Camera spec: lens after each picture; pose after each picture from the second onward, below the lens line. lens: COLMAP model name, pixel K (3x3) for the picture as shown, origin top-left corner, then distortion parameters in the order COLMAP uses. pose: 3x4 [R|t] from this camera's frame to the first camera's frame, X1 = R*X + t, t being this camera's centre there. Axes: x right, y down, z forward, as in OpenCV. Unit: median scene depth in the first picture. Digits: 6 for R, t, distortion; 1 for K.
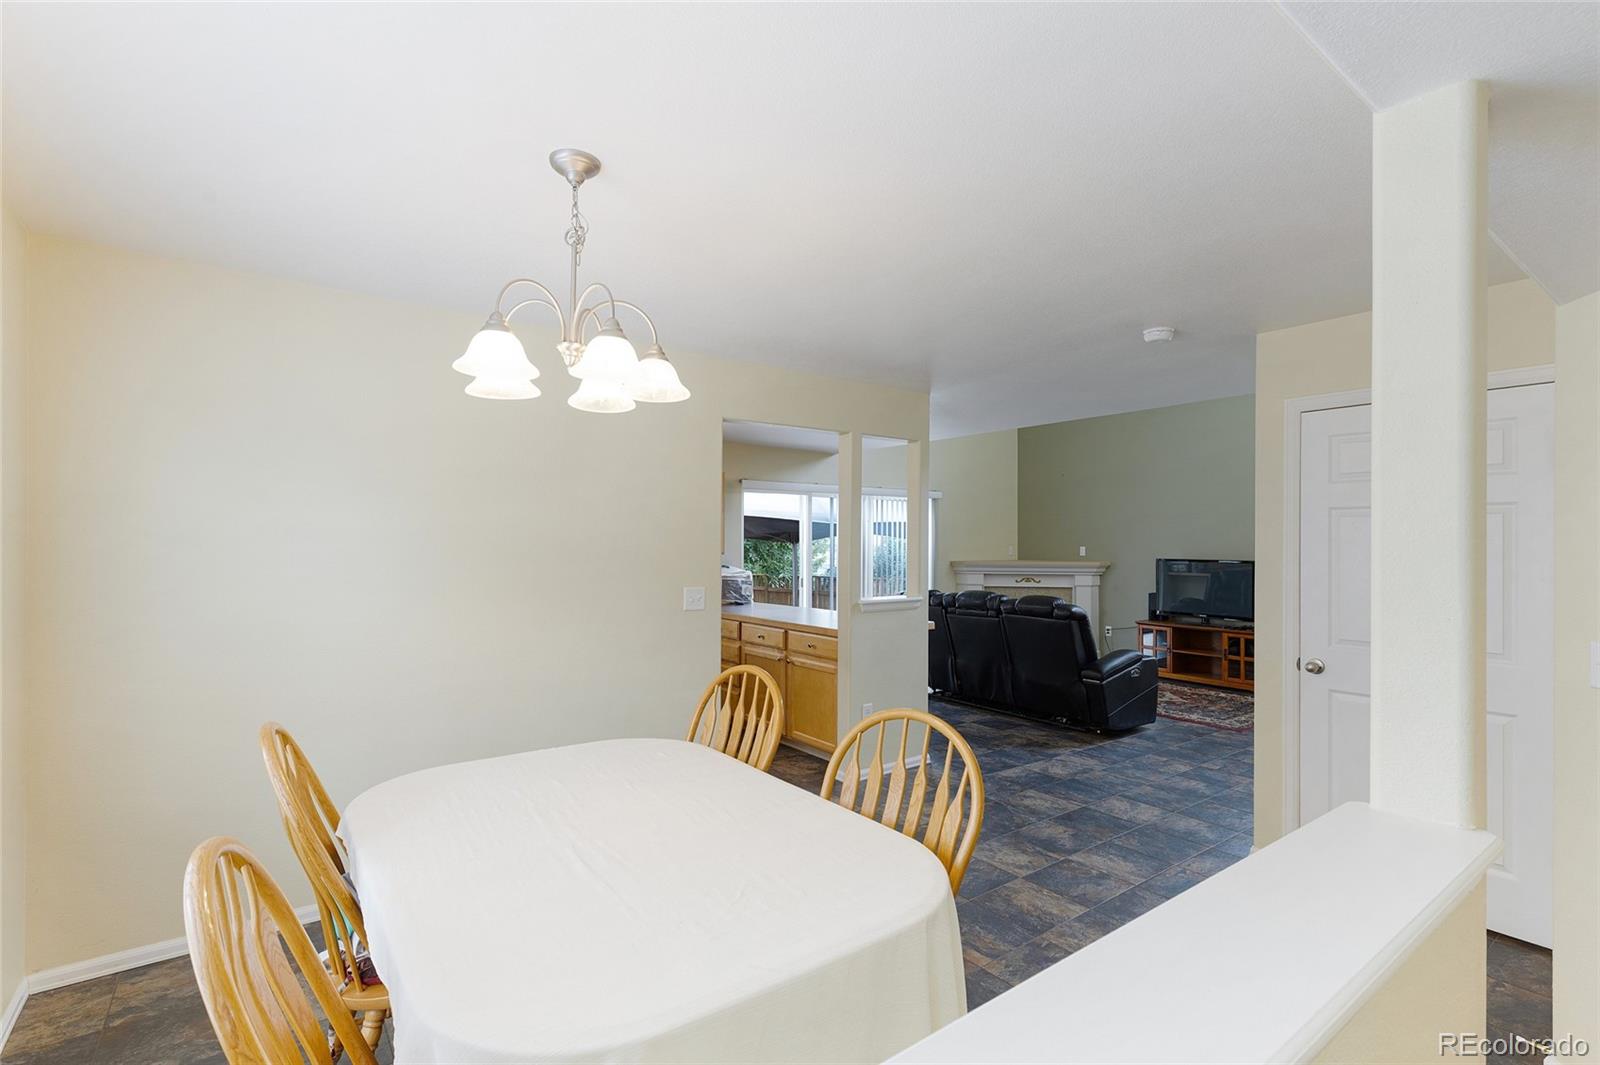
lens RADIAL K [[747.8, 0, 797.0], [0, 747.8, 530.8], [0, 0, 1]] dist [0.009557, -0.000538]
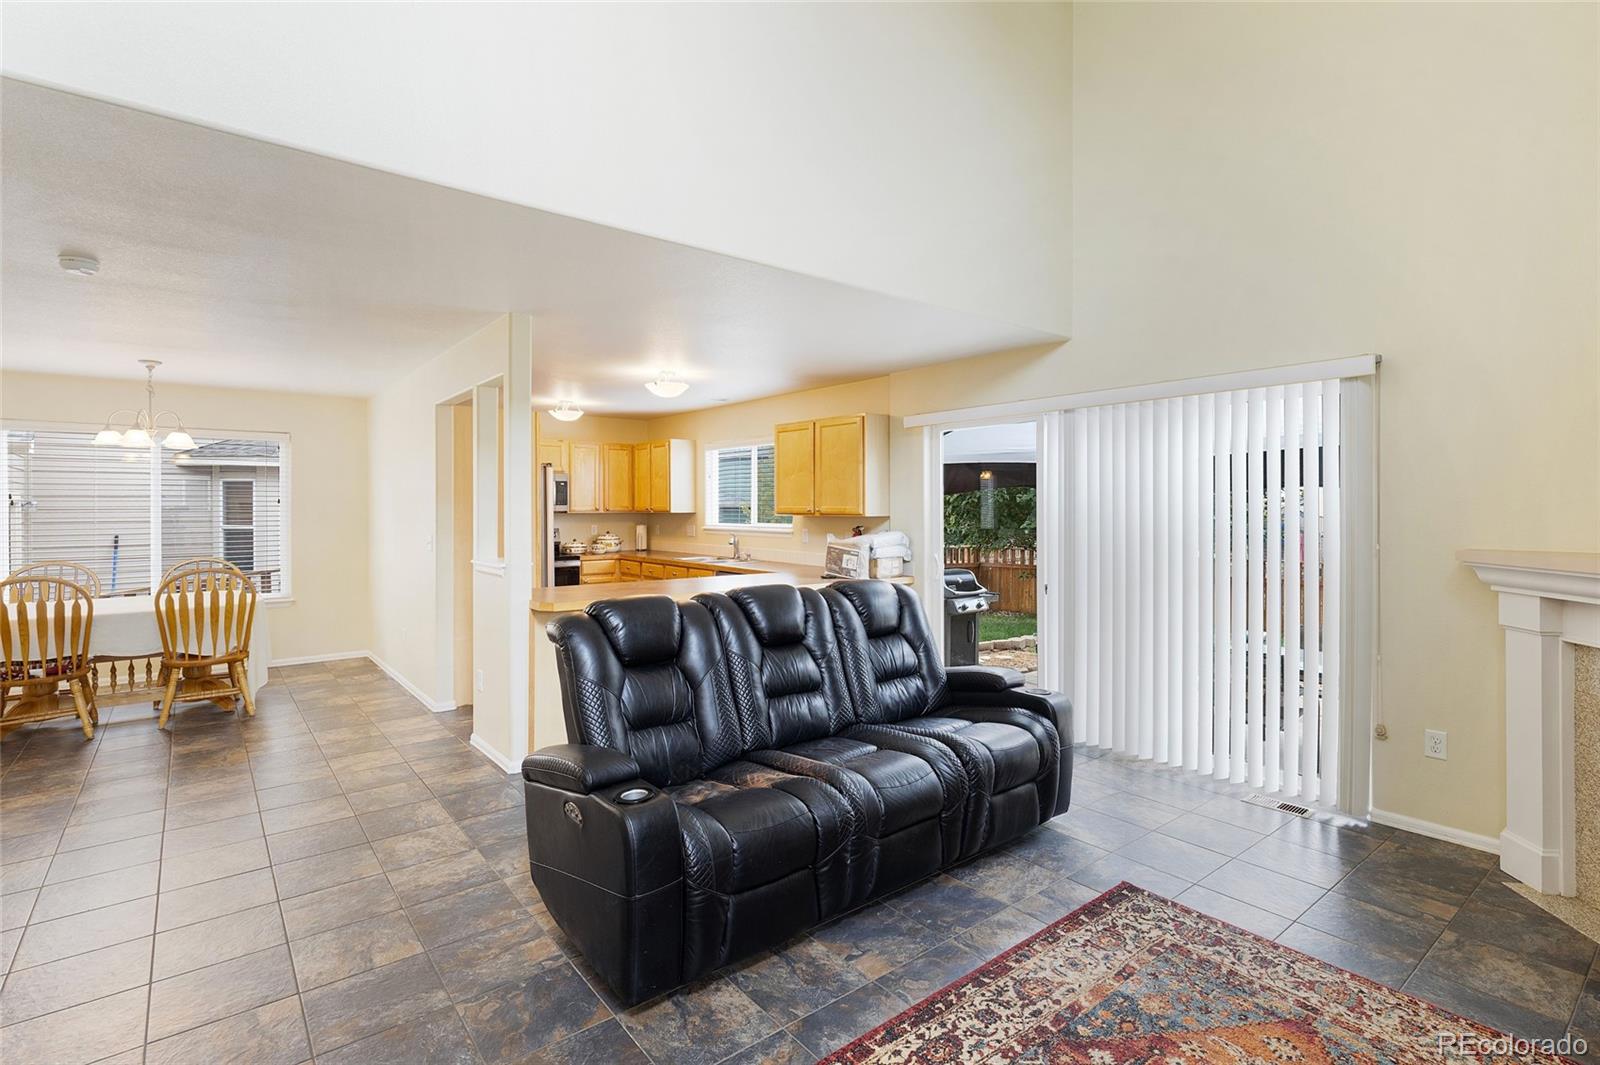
lens RADIAL K [[770.0, 0, 804.3], [0, 770.0, 506.6], [0, 0, 1]] dist [0.011944, -0.000410]
pose [[0.027119, -0.006002, -0.999614, 0.965562], [0.011598, 0.999917, -0.005689, 0.034440], [0.999565, -0.011439, 0.027186, 1.243451]]
